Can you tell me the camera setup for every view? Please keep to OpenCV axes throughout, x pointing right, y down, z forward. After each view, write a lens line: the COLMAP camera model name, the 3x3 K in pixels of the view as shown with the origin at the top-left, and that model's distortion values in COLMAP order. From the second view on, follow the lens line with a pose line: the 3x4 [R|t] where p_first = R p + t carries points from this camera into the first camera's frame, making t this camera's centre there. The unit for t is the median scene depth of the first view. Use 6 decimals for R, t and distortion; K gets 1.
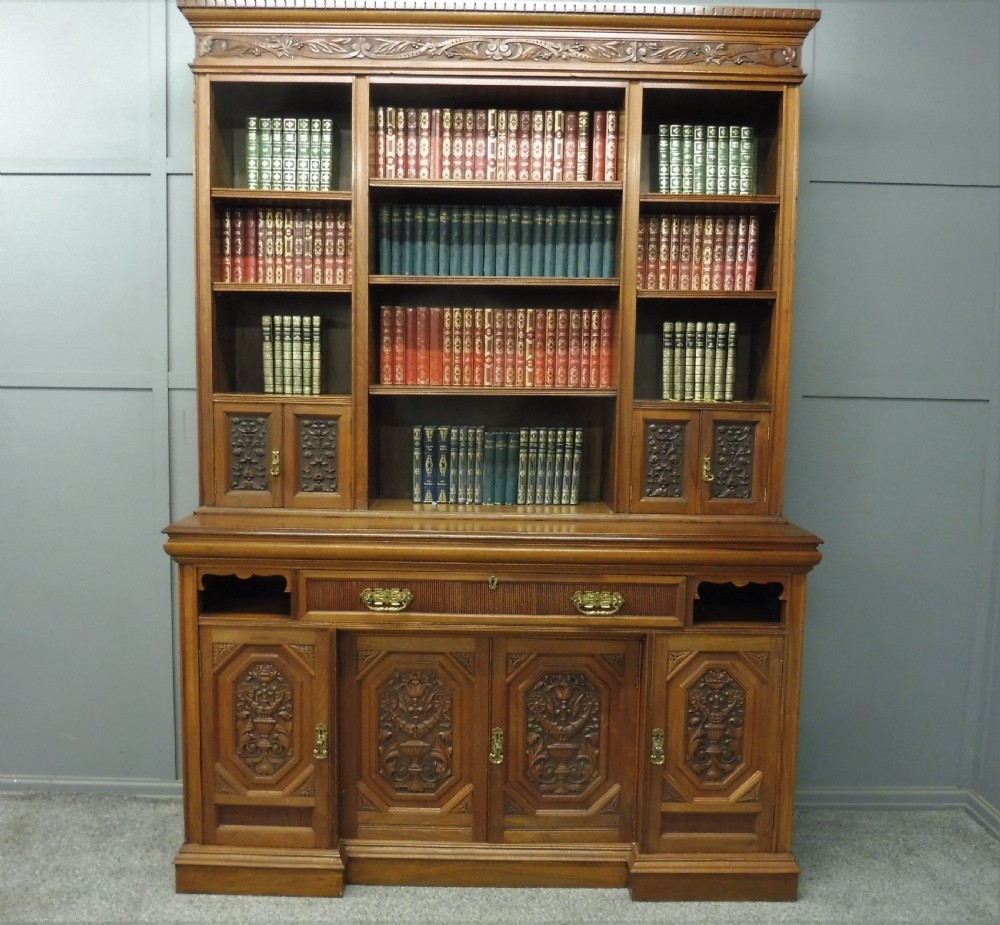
lens RADIAL K [[929.0, 0, 487.4], [0, 929.0, 477.1], [0, 0, 1]] dist [-0.035781, 0.000000]
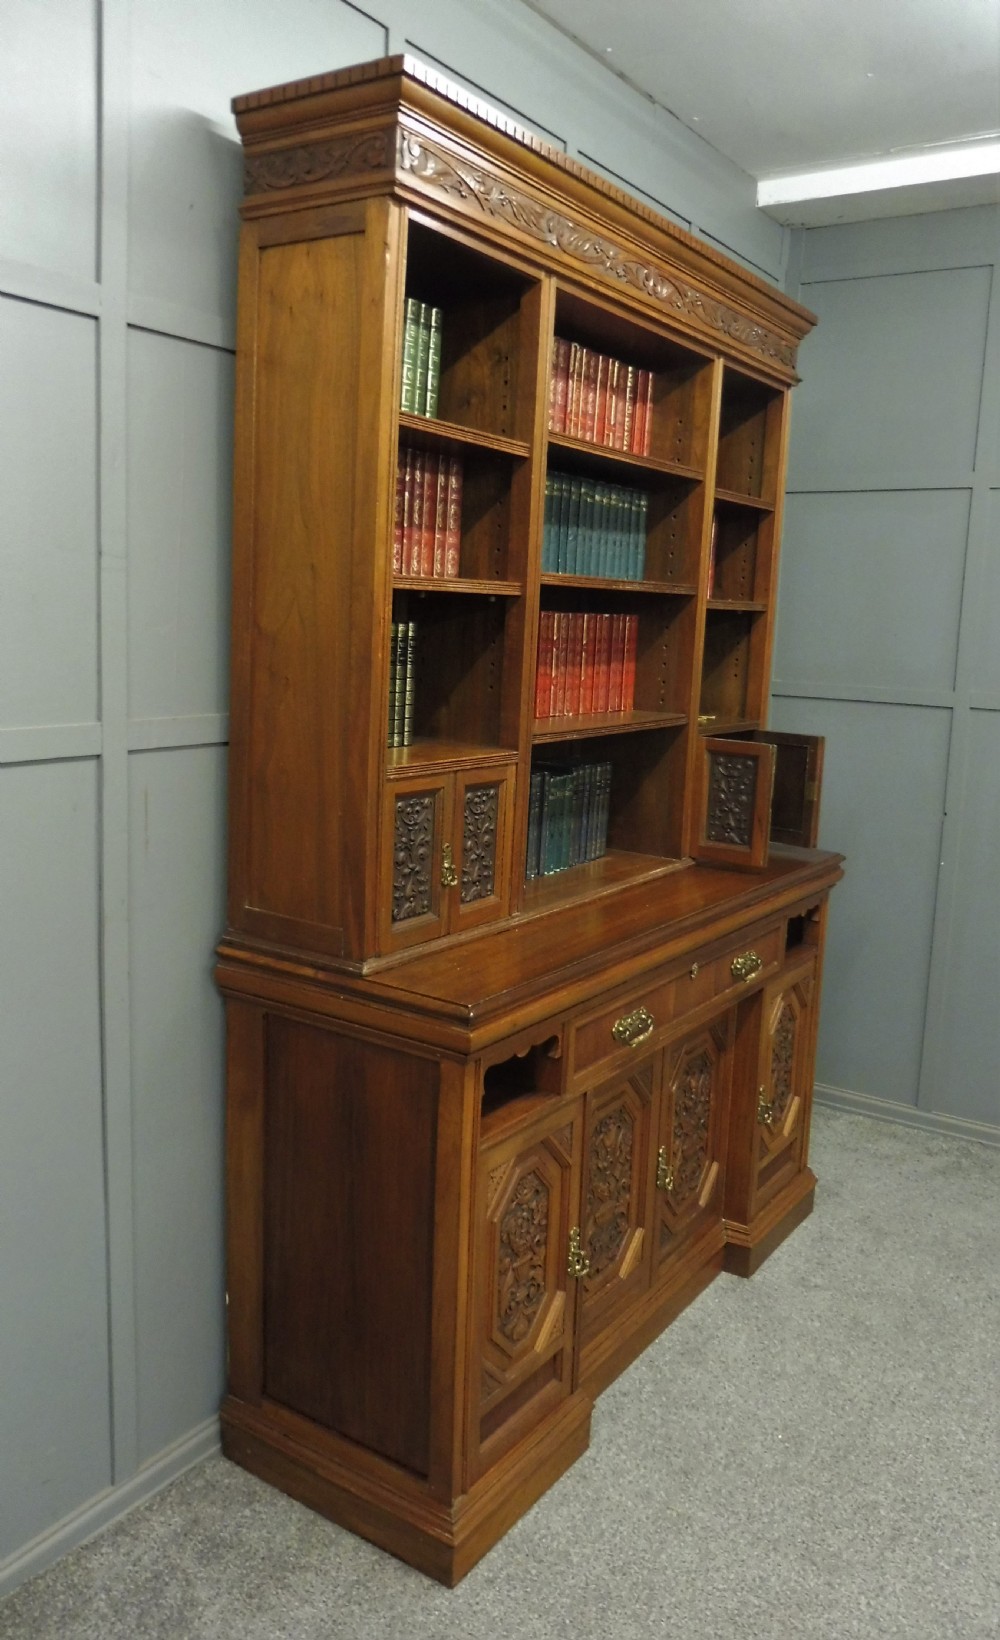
lens RADIAL K [[1235.2, 0, 506.5], [0, 1235.2, 799.8], [0, 0, 1]] dist [-0.049042, 0.021101]
pose [[0.558699, -0.116891, 0.821092, -0.878342], [0.055059, 0.993062, 0.103909, -0.143384], [-0.827541, -0.012845, 0.561258, 0.498957]]
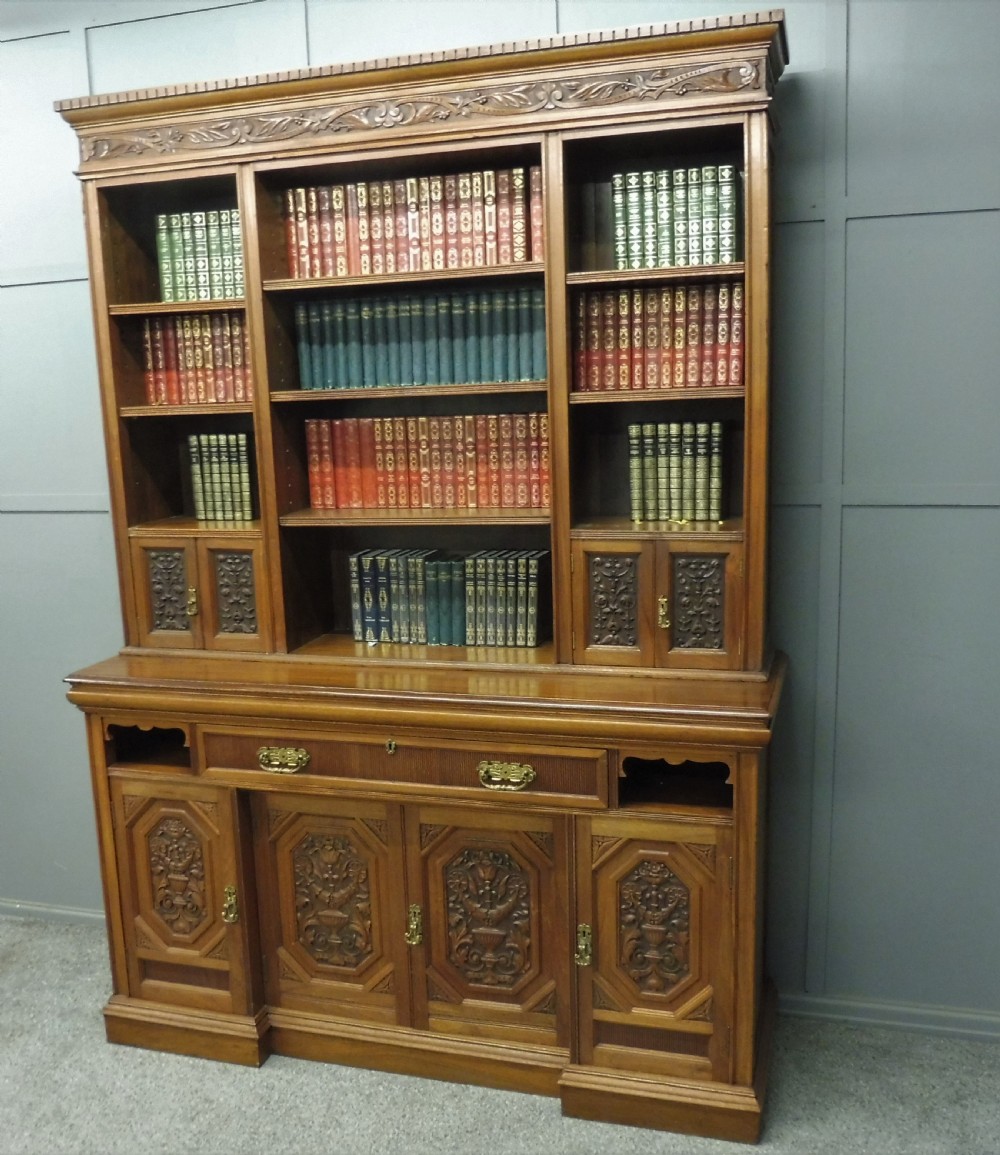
lens RADIAL K [[1151.8, 0, 479.5], [0, 1151.8, 614.7], [0, 0, 1]] dist [-0.033258, 0.000000]
pose [[0.953806, 0.010118, -0.300254, 0.382684], [0.017409, 0.995892, 0.088864, -0.098191], [0.299920, -0.089986, 0.949711, 0.001901]]
